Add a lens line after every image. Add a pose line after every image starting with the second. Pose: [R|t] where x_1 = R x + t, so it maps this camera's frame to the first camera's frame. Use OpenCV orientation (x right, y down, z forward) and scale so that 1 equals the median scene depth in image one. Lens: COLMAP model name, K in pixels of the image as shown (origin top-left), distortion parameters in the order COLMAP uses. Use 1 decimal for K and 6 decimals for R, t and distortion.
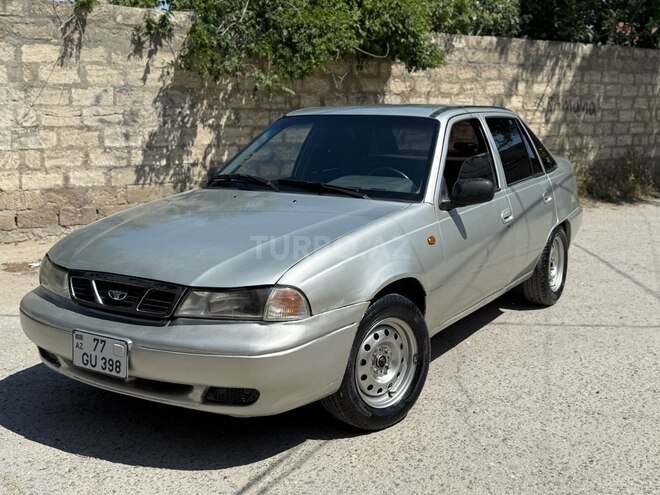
lens RADIAL K [[757.5, 0, 330.0], [0, 757.5, 247.5], [0, 0, 1]] dist [0.222921, -0.533472]
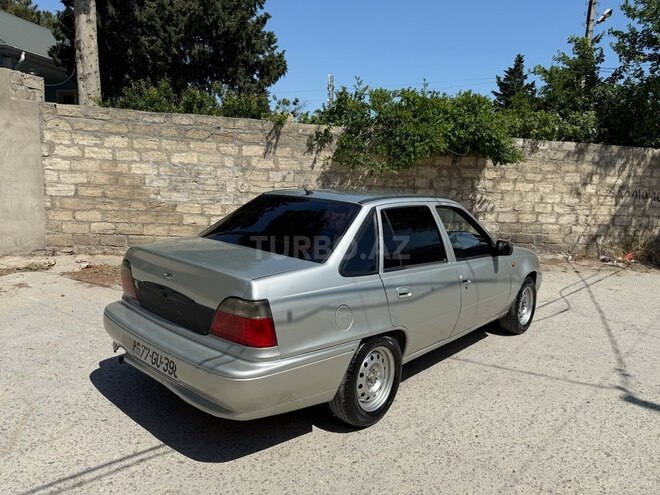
lens RADIAL K [[457.1, 0, 333.0], [0, 457.1, 247.0], [0, 0, 1]] dist [0.074778, -0.109670]
pose [[0.927837, 0.092155, -0.361422, 0.183380], [-0.105061, 0.994334, -0.016177, -0.036410], [0.357884, 0.052981, 0.932262, 0.109299]]
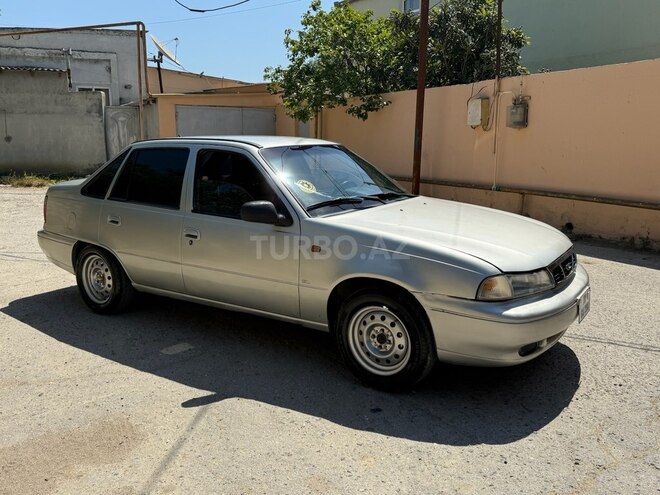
lens RADIAL K [[566.6, 0, 313.5], [0, 566.6, 247.6], [0, 0, 1]] dist [0.065651, -0.095405]
pose [[0.050690, -0.205062, 0.977436, -0.527165], [0.190841, 0.962648, 0.192062, -0.106101], [-0.980311, 0.176799, 0.087931, 0.535561]]
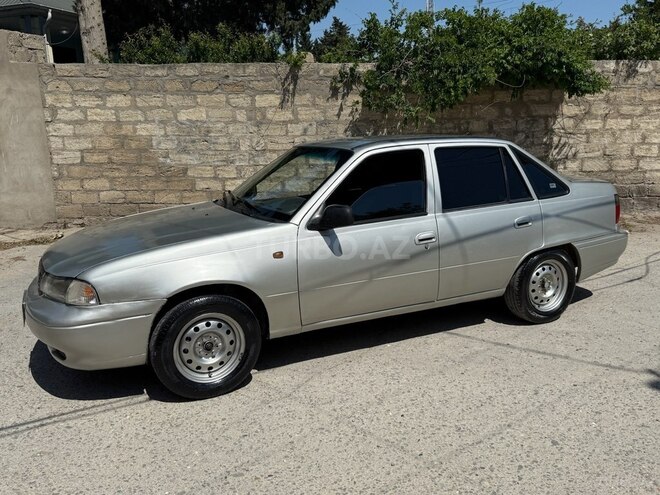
lens RADIAL K [[543.7, 0, 335.5], [0, 543.7, 253.9], [0, 0, 1]] dist [0.091444, -0.158406]
pose [[0.847779, 0.100037, -0.520829, 0.312466], [-0.075598, 0.994816, 0.068021, -0.036906], [0.524933, -0.018293, 0.850947, 0.158309]]
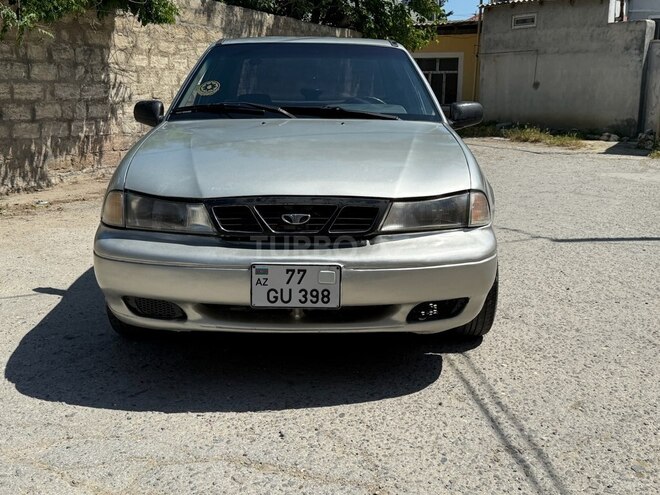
lens RADIAL K [[757.5, 0, 330.0], [0, 757.5, 247.5], [0, 0, 1]] dist [0.222921, -0.533472]
pose [[0.849038, -0.099126, 0.518949, -0.270550], [0.088615, 0.995045, 0.045085, 0.022949], [-0.520847, 0.007707, 0.853615, 0.097004]]
